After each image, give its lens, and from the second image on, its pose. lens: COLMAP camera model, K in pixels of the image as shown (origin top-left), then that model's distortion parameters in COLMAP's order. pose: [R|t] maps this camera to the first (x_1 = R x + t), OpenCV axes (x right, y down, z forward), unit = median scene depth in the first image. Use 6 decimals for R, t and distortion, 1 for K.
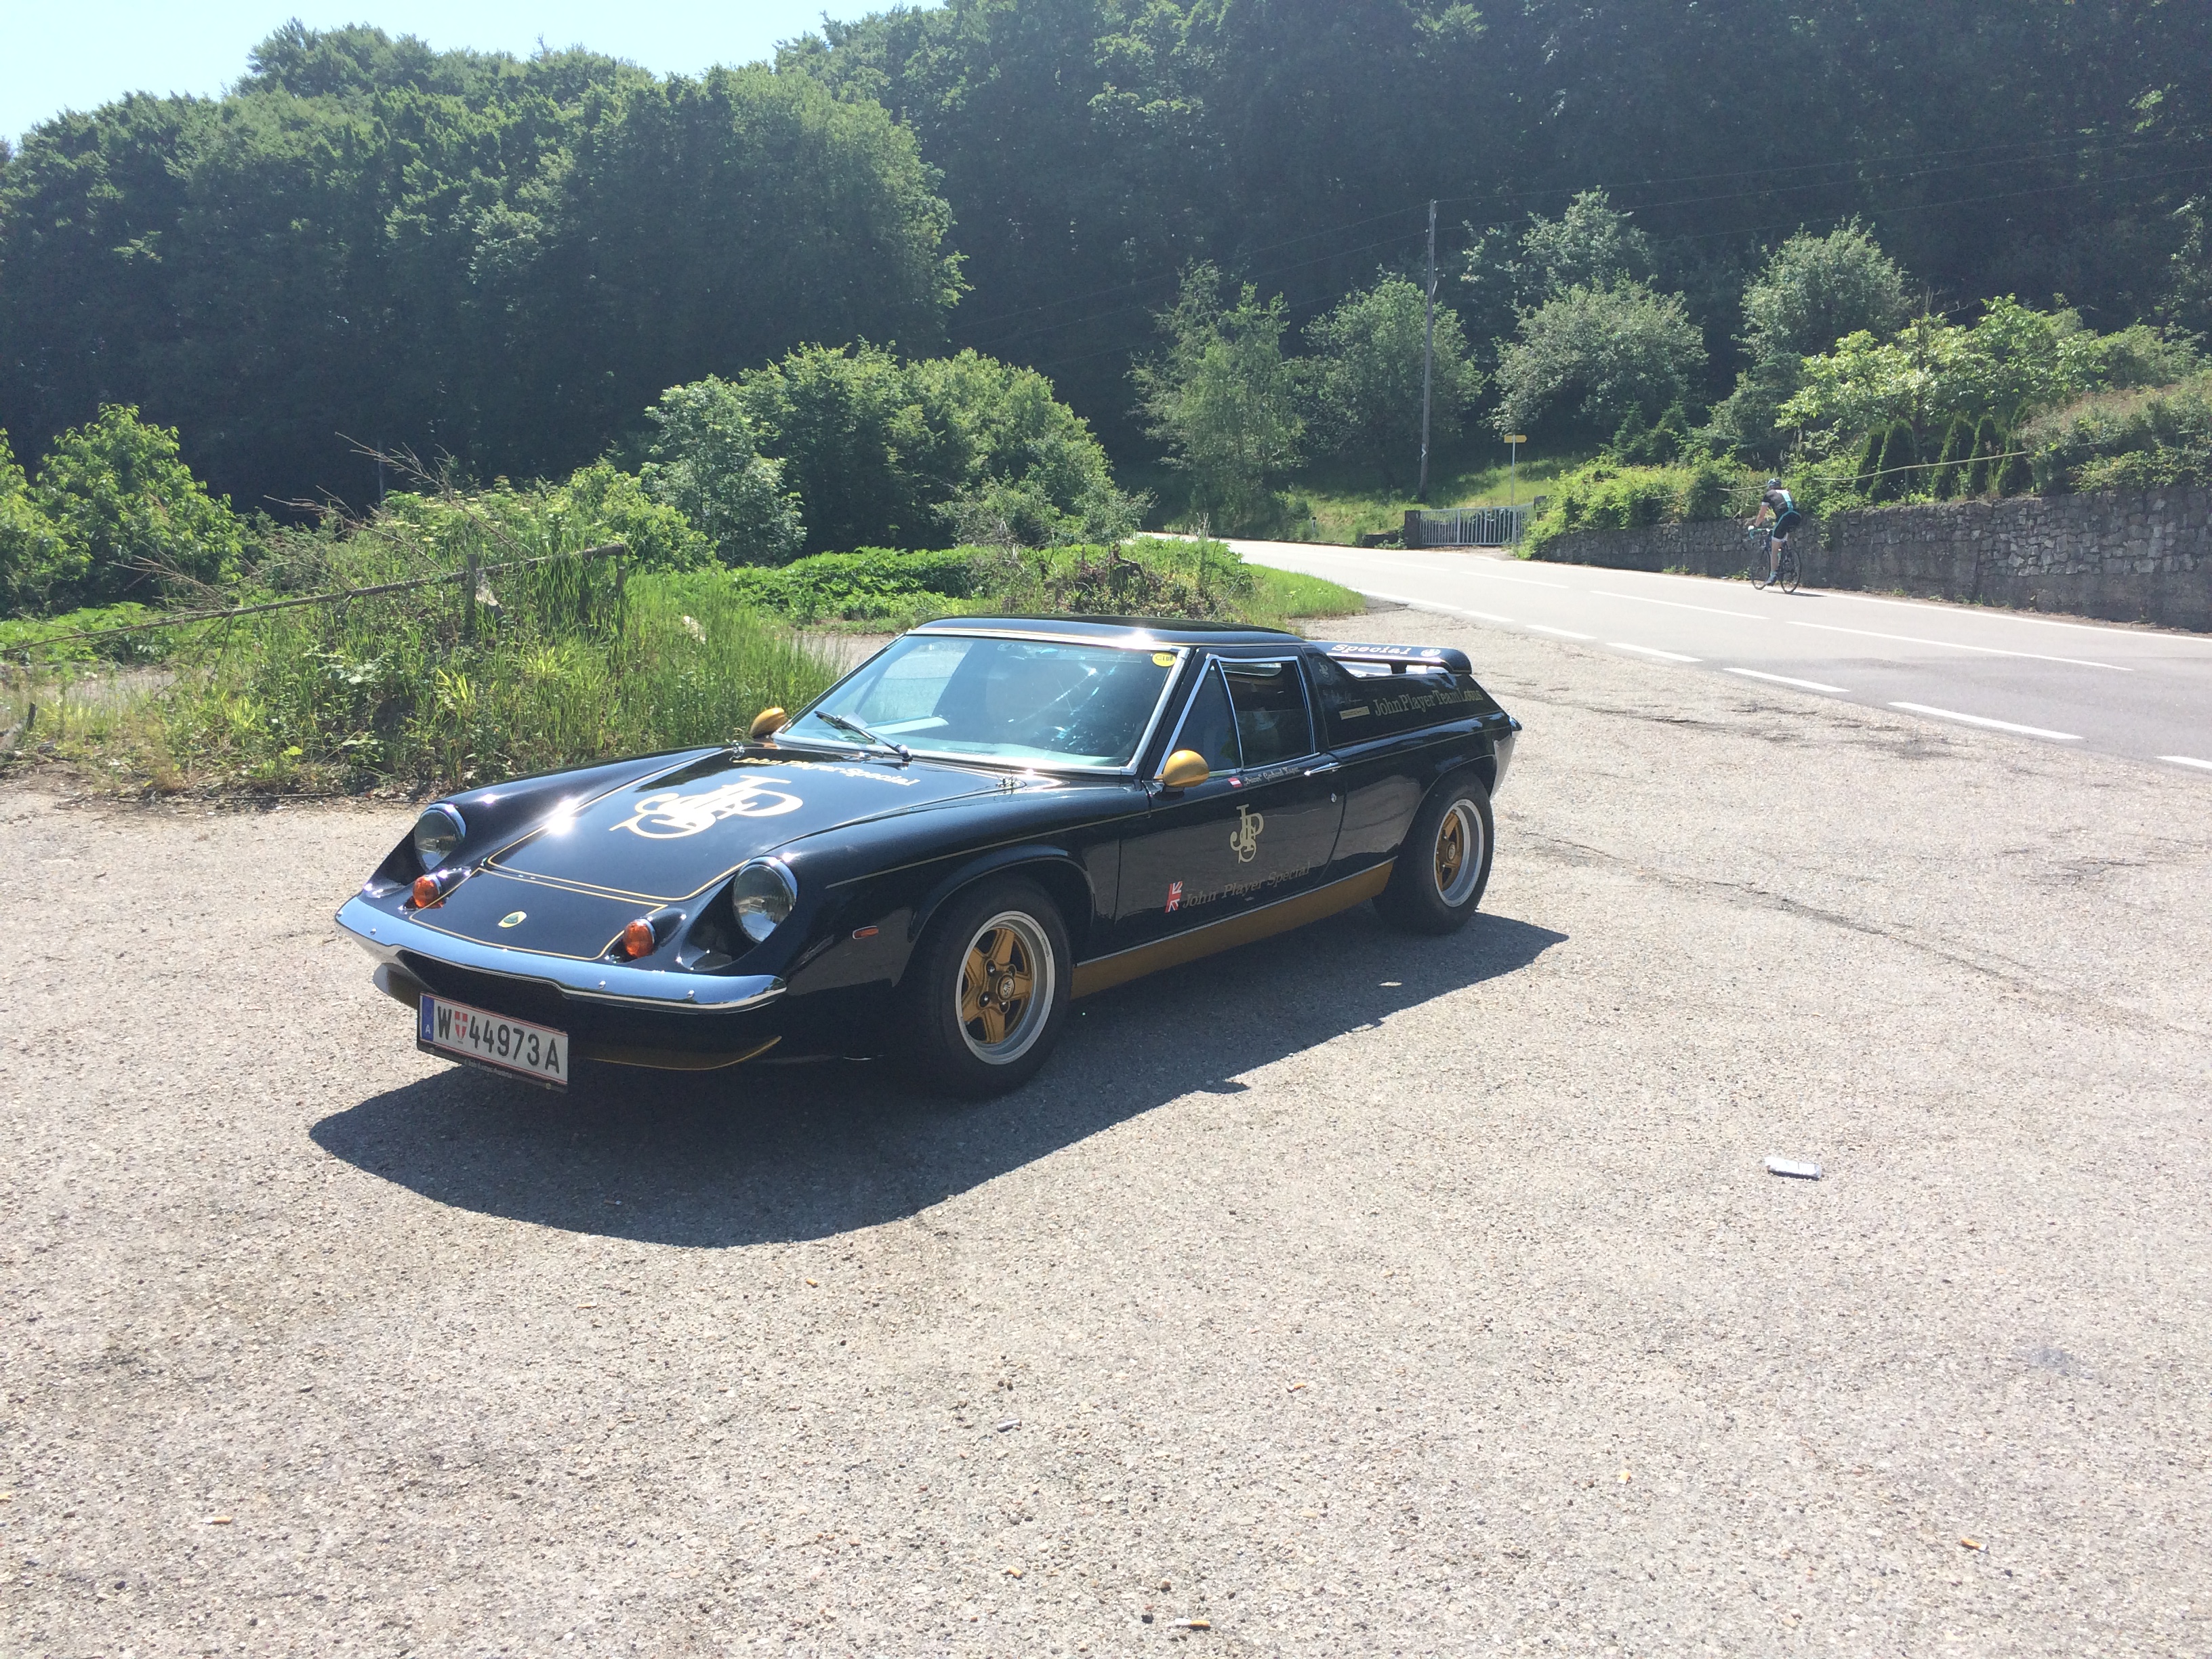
lens RADIAL K [[1905.3, 0, 1106.0], [0, 1905.3, 829.5], [0, 0, 1]] dist [0.068562, -0.100394]
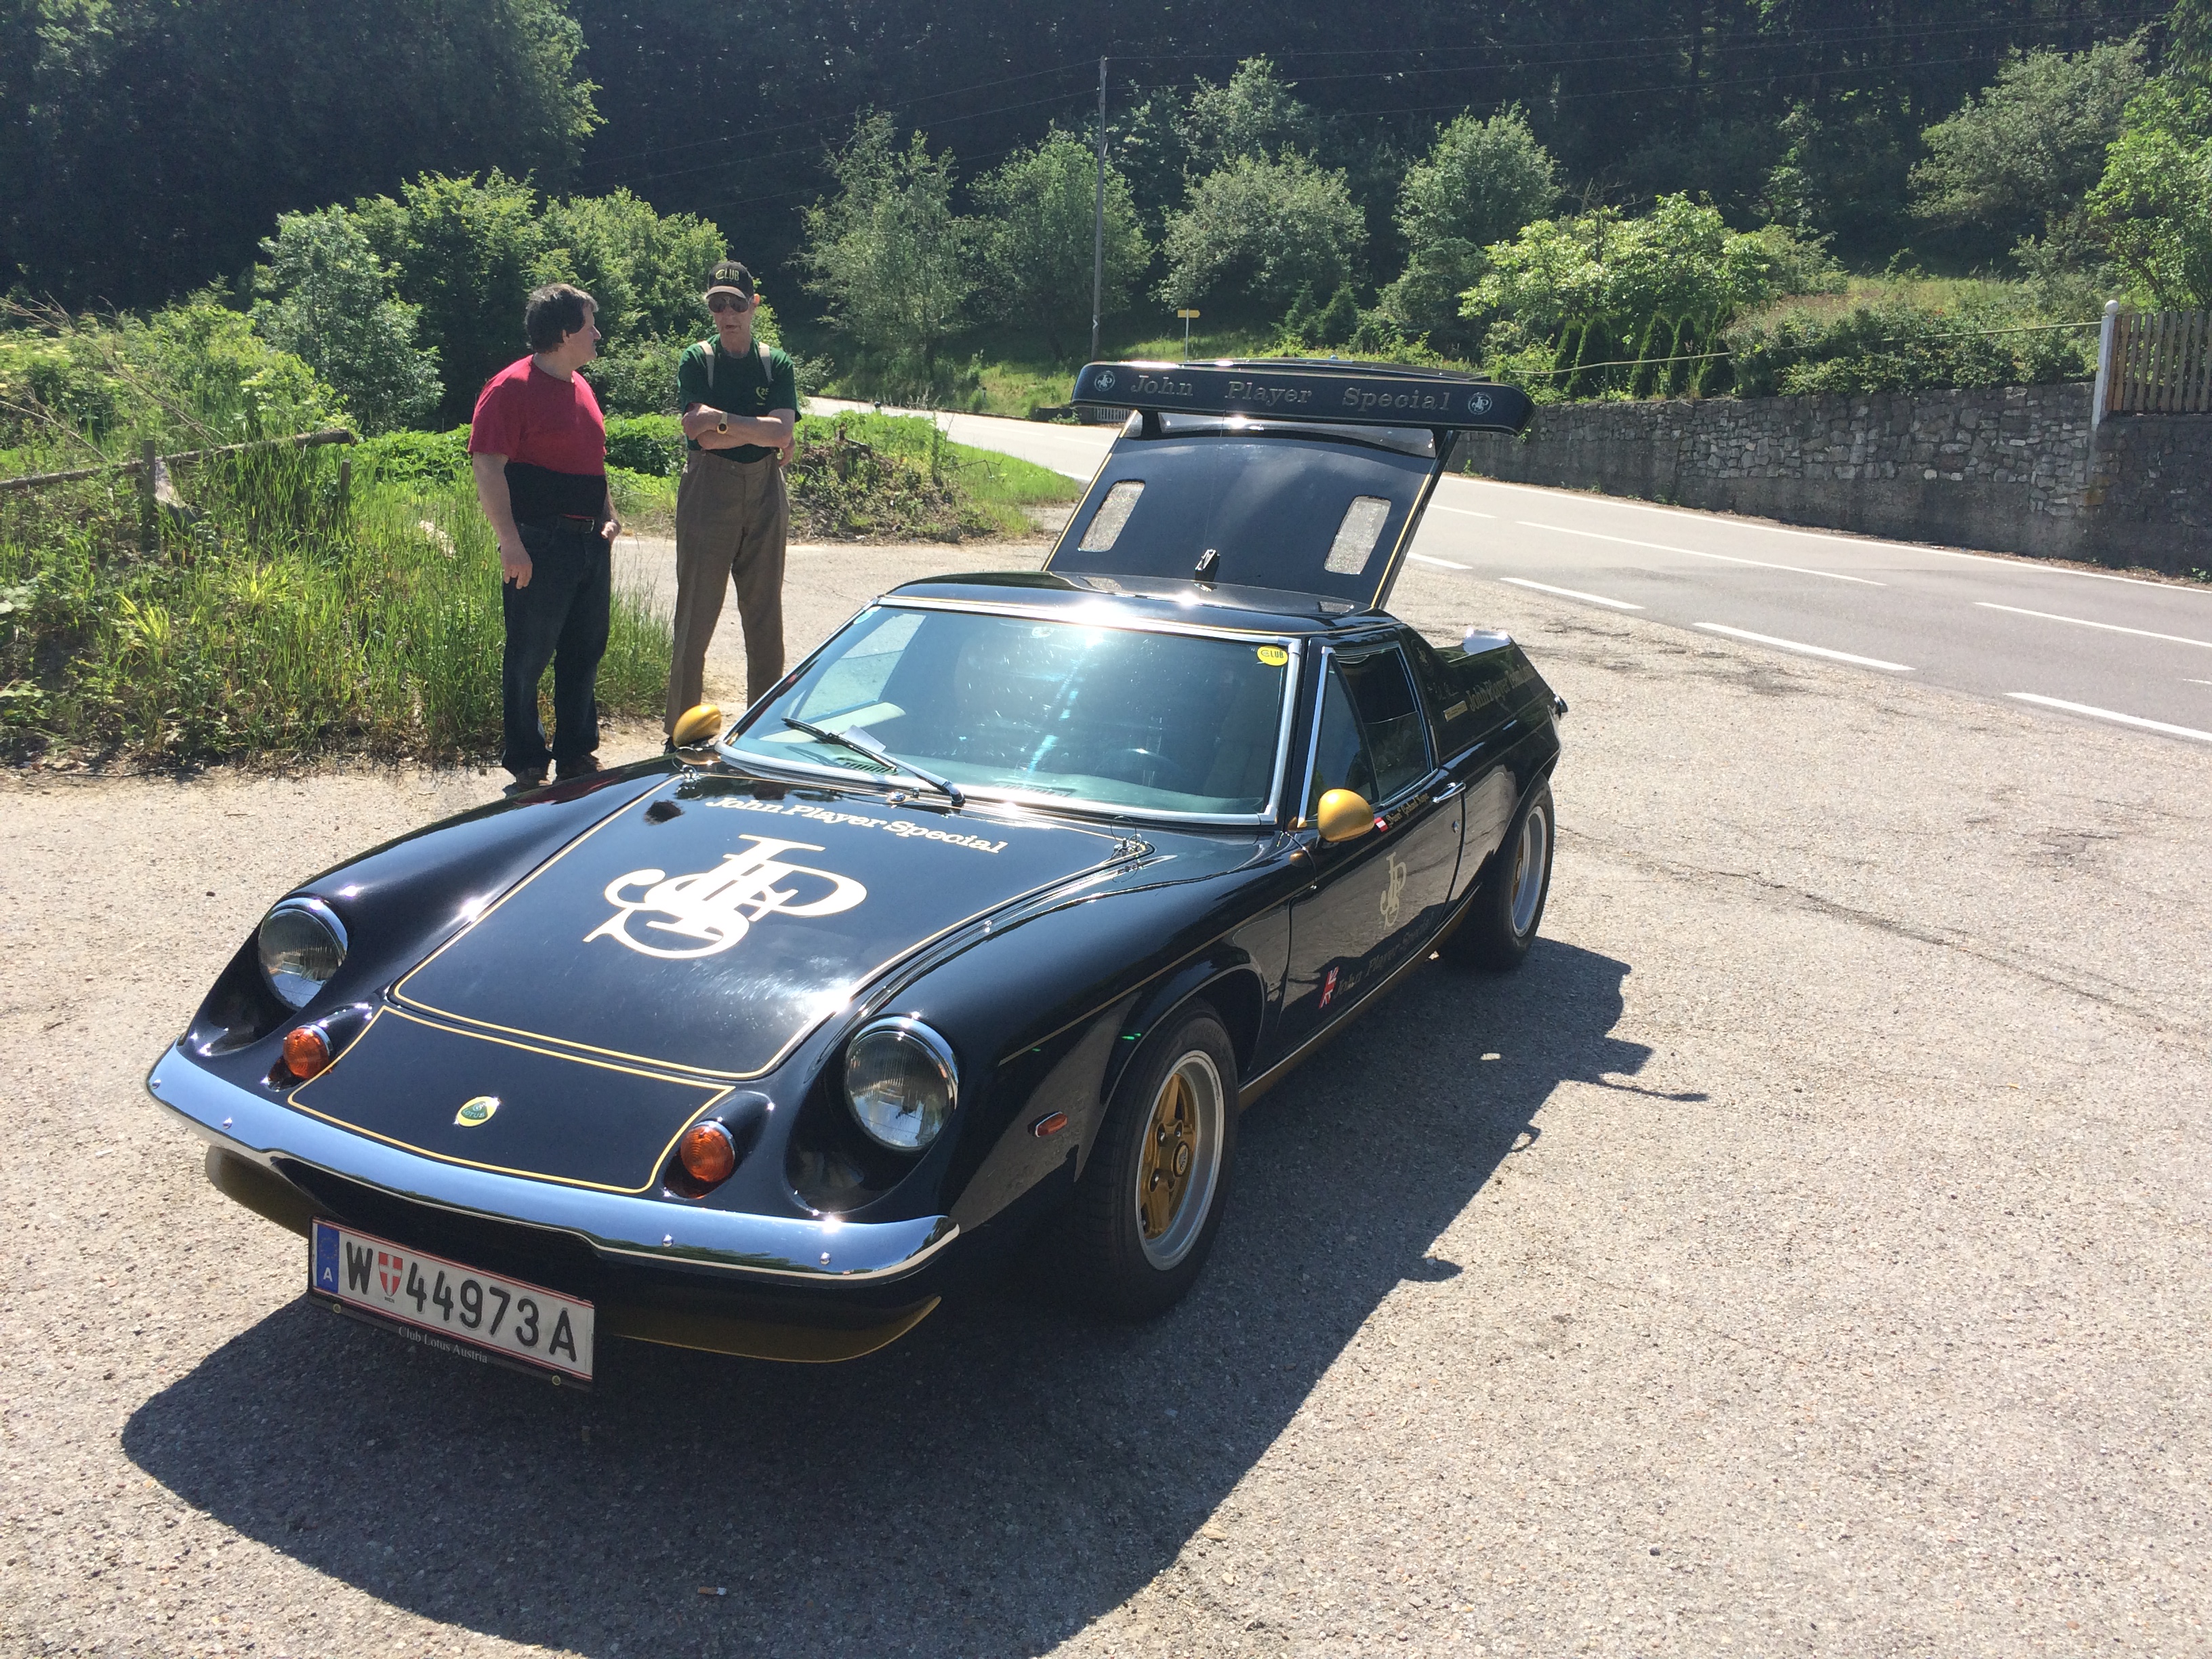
lens RADIAL K [[1918.9, 0, 1095.9], [0, 1918.9, 838.1], [0, 0, 1]] dist [0.064746, -0.088125]
pose [[0.983156, -0.009760, 0.182508, -0.031630], [-0.003255, 0.997480, 0.070879, -0.012722], [-0.182739, -0.070280, 0.980646, 0.047877]]
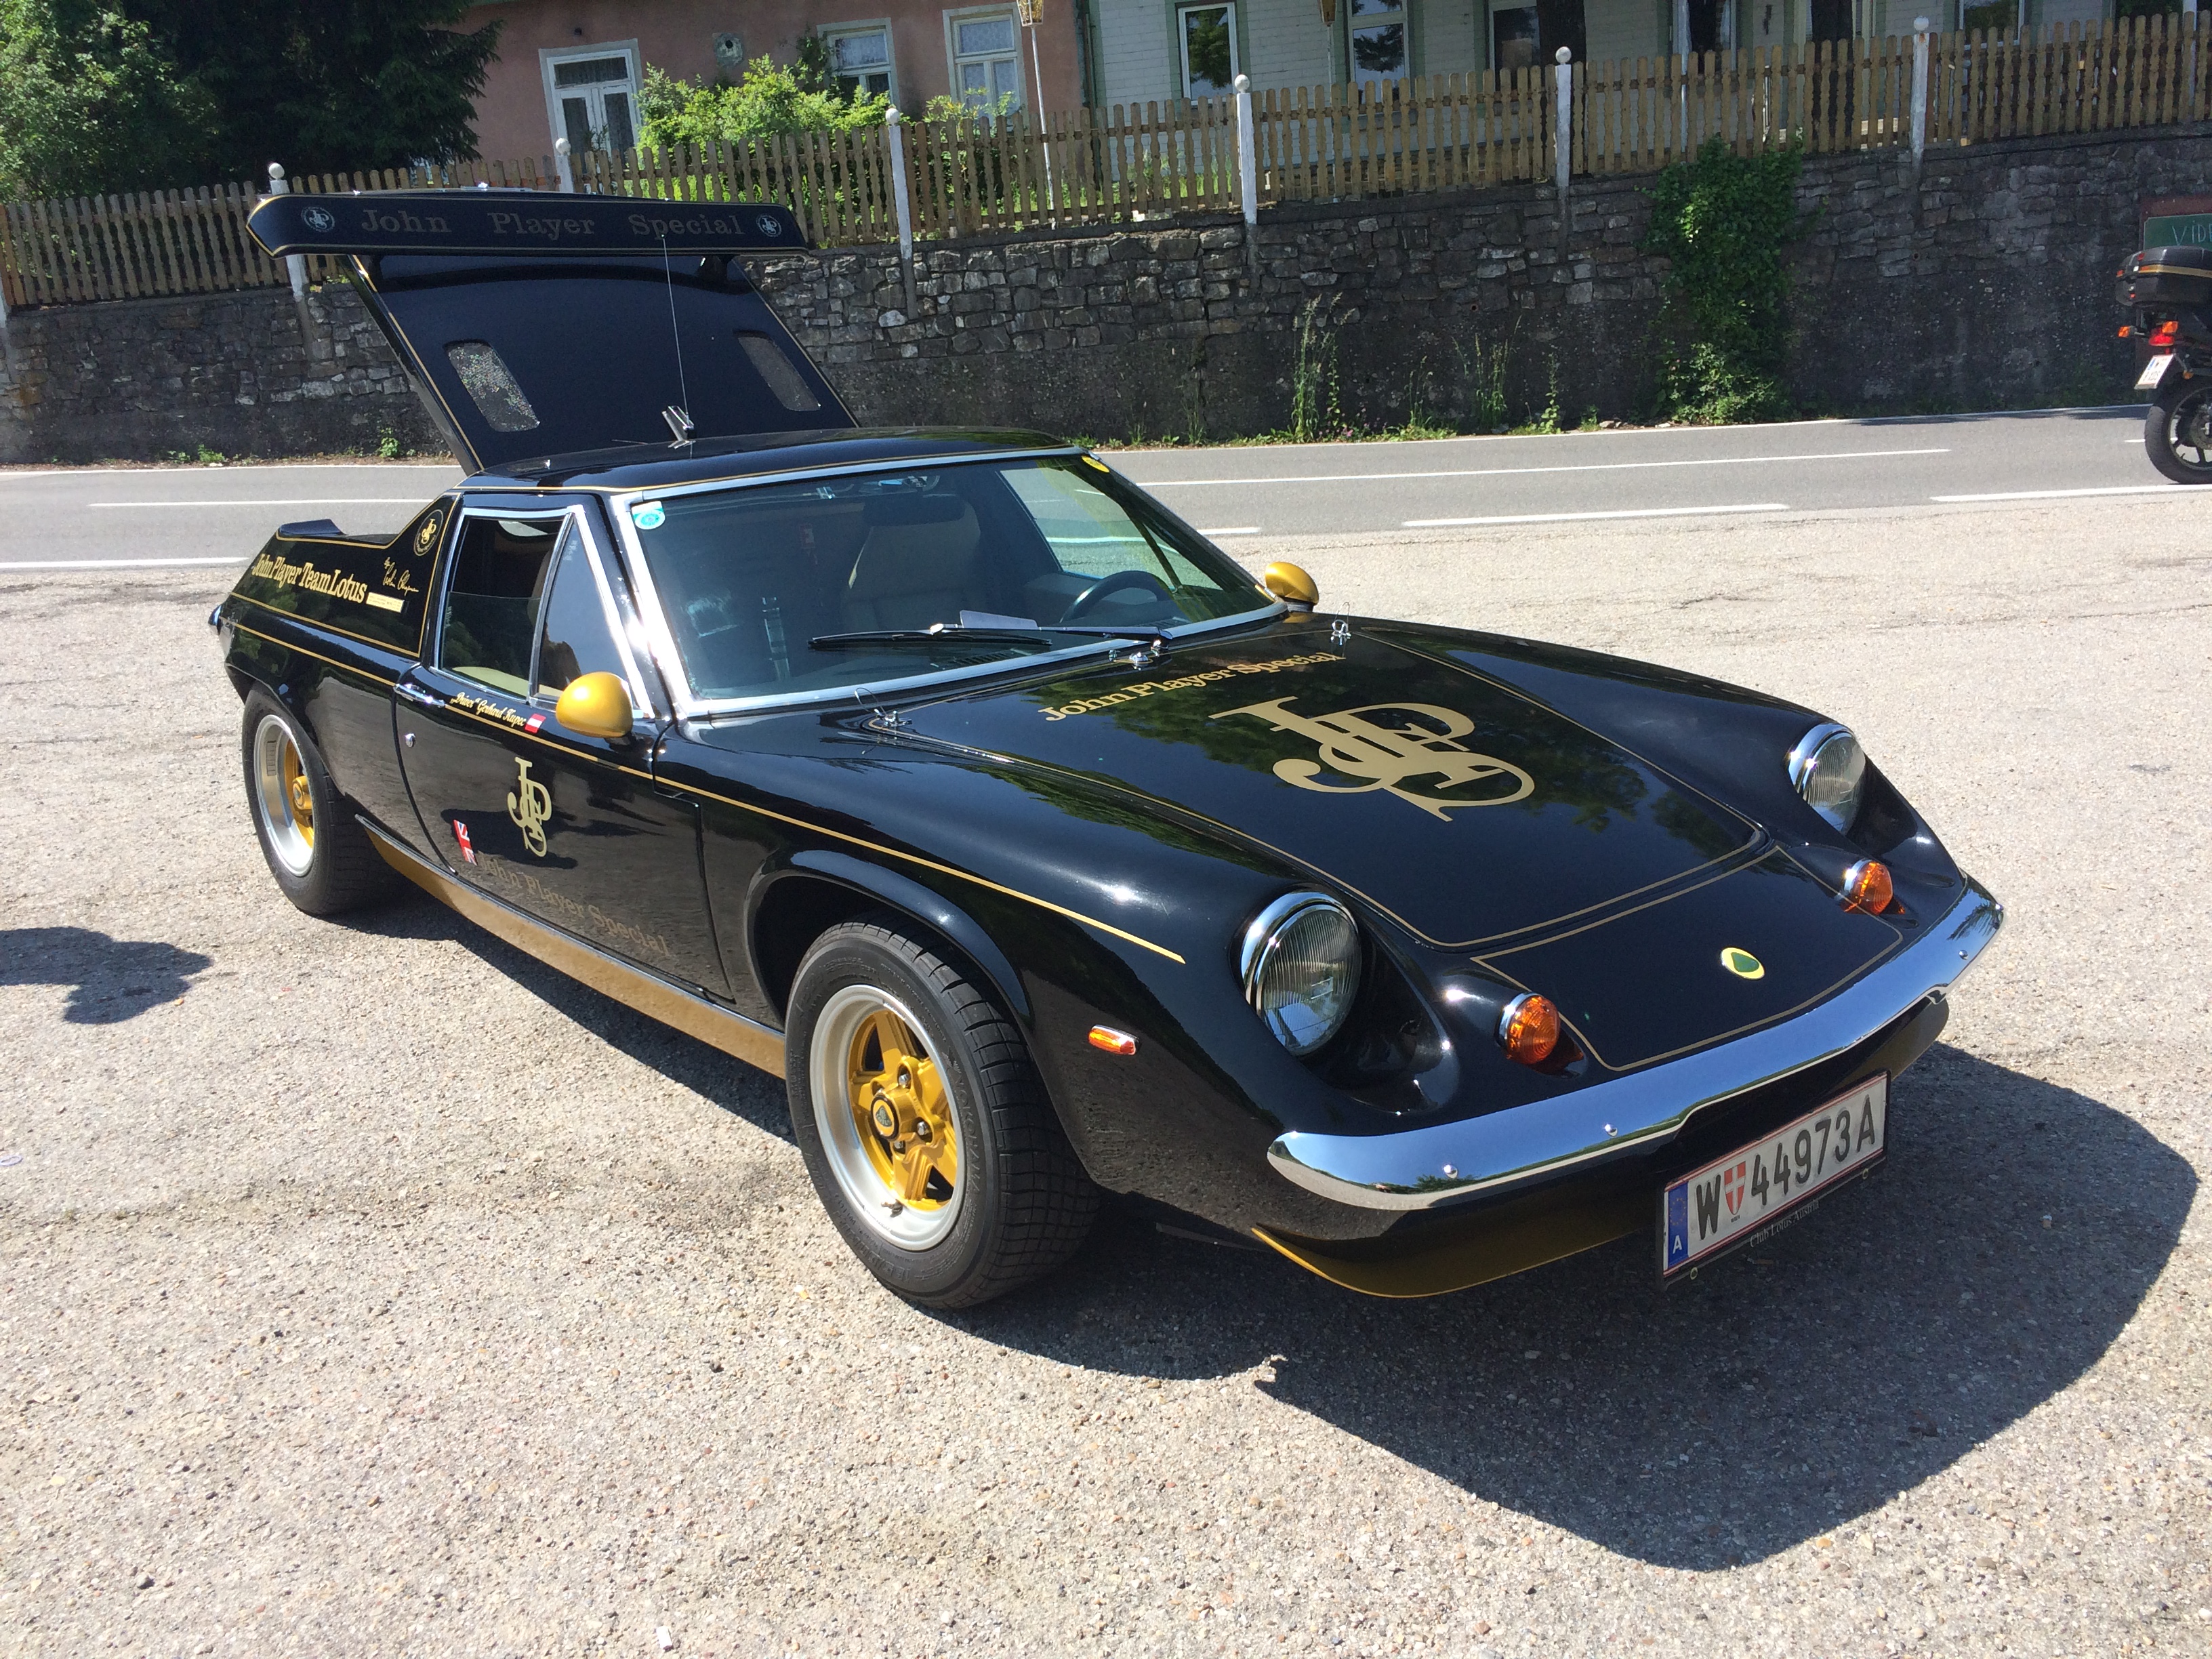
lens RADIAL K [[1905.3, 0, 1106.0], [0, 1905.3, 829.5], [0, 0, 1]] dist [0.068562, -0.100394]
pose [[0.229784, -0.276708, 0.933077, -0.121965], [0.201851, 0.951434, 0.232443, -0.022319], [-0.952080, 0.134930, 0.274478, 0.143530]]
